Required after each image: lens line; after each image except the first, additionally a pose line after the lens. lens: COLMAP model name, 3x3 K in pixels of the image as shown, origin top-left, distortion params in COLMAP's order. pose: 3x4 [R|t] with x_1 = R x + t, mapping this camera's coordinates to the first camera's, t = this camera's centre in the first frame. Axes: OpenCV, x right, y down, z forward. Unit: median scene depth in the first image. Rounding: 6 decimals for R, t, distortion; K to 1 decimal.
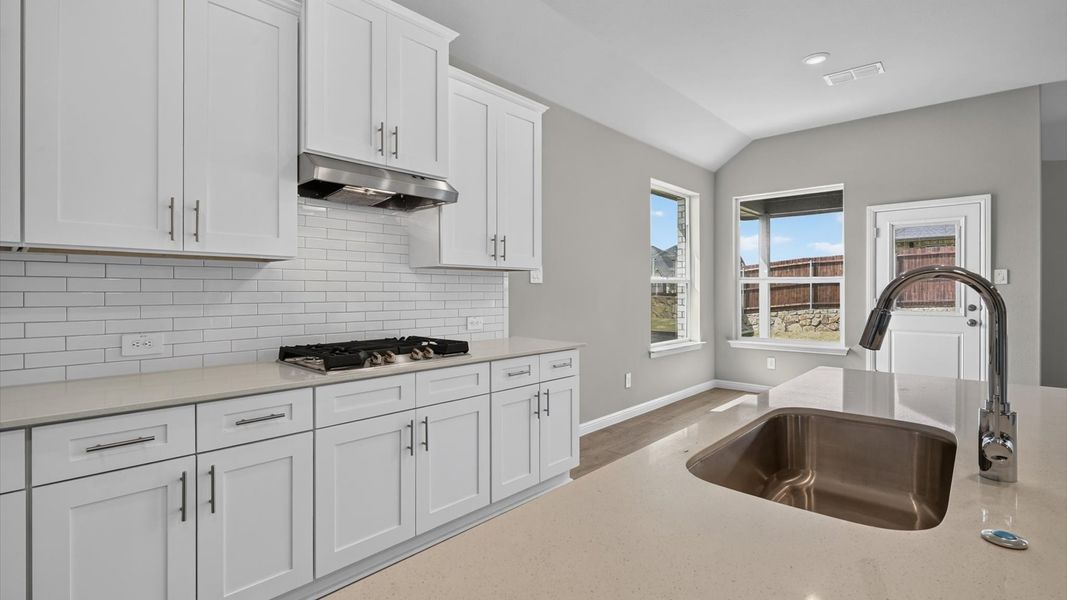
lens RADIAL K [[489.1, 0, 529.3], [0, 489.1, 294.7], [0, 0, 1]] dist [-0.001591, -0.000436]
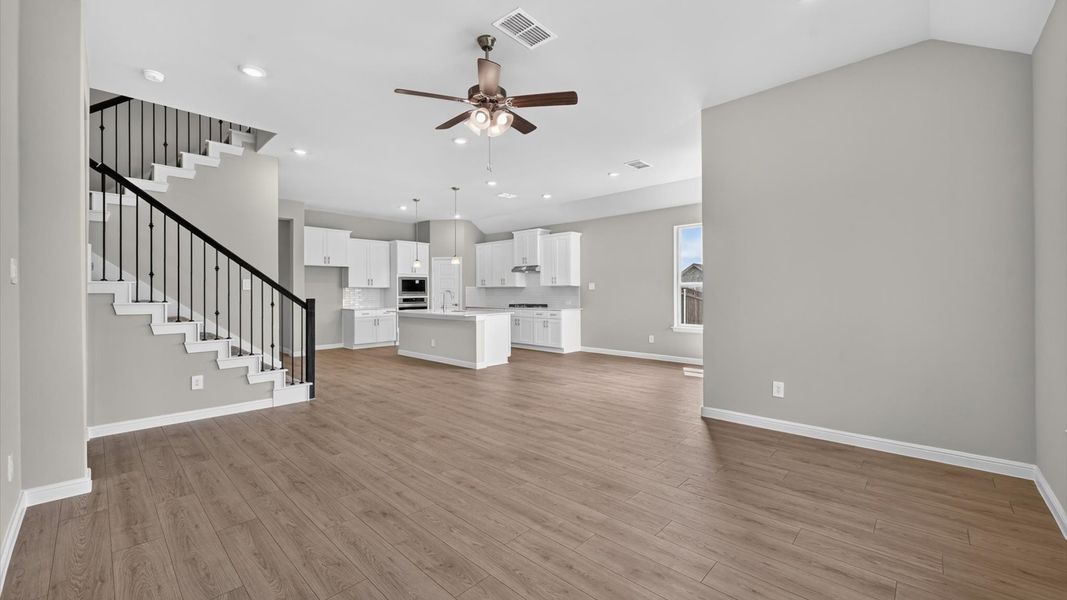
lens RADIAL K [[416.2, 0, 532.7], [0, 416.2, 292.7], [0, 0, 1]] dist [-0.005121, -0.000134]
pose [[-0.010436, 0.003295, -0.999940, 1.867301], [-0.002069, 0.999992, 0.003317, -0.010006], [0.999943, 0.002104, -0.010429, 0.570418]]
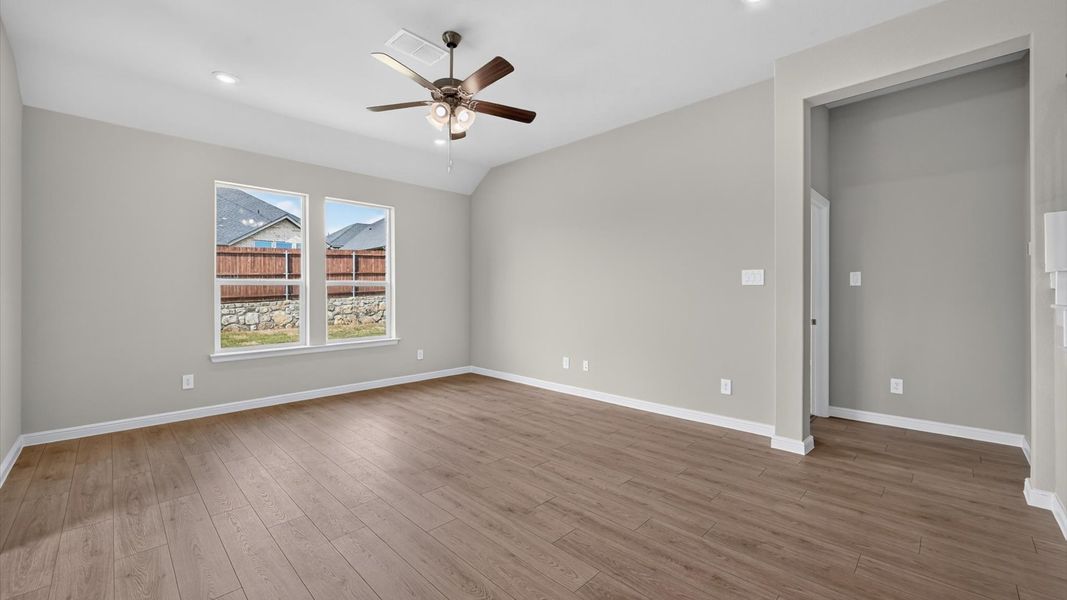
lens RADIAL K [[416.2, 0, 532.7], [0, 416.2, 292.7], [0, 0, 1]] dist [-0.005121, -0.000134]
pose [[0.031787, 0.000577, 0.999495, 0.598720], [0.010197, 0.999948, -0.000902, -0.005953], [-0.999443, 0.010220, 0.031779, 0.352189]]
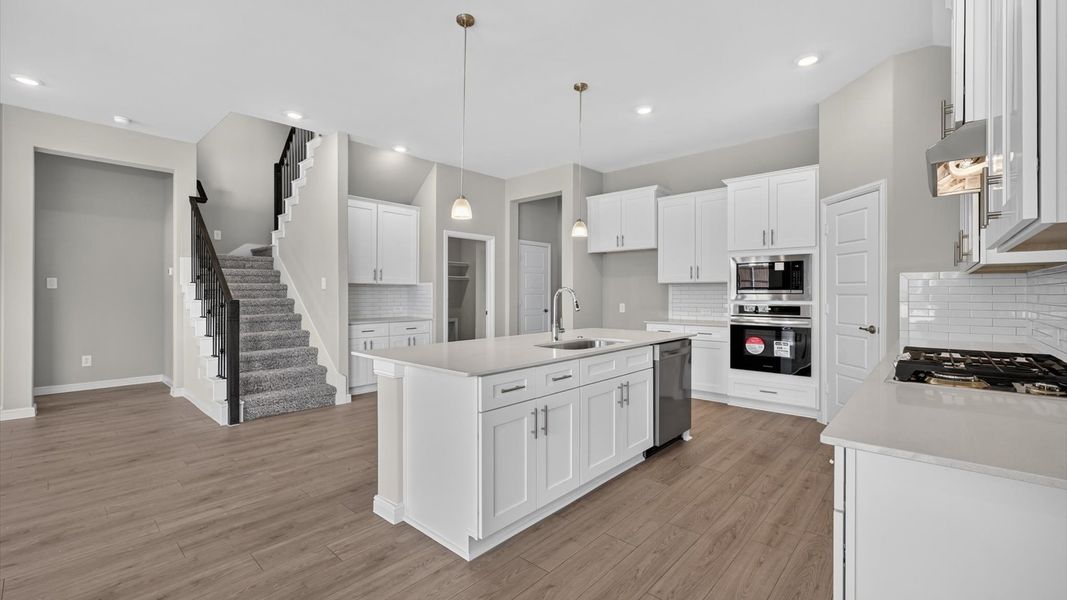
lens RADIAL K [[441.8, 0, 536.8], [0, 441.8, 294.1], [0, 0, 1]] dist [0.000559, 0.000061]
pose [[-0.999799, 0.001567, -0.019975, 0.229775], [0.001407, 0.999967, 0.008042, -0.006937], [0.019987, 0.008012, -0.999768, 0.895125]]
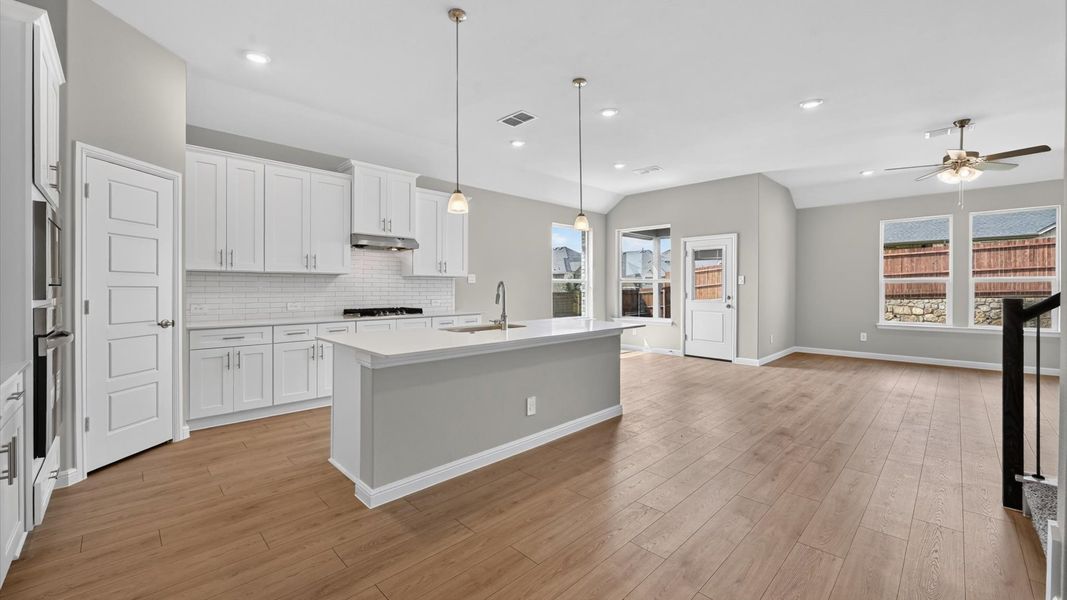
lens RADIAL K [[416.2, 0, 532.7], [0, 416.2, 292.7], [0, 0, 1]] dist [-0.005121, -0.000134]
pose [[0.999001, 0.003942, -0.044511, 0.266228], [-0.003727, 0.999981, 0.004923, 0.004461], [0.044529, -0.004752, 0.998997, -0.524193]]
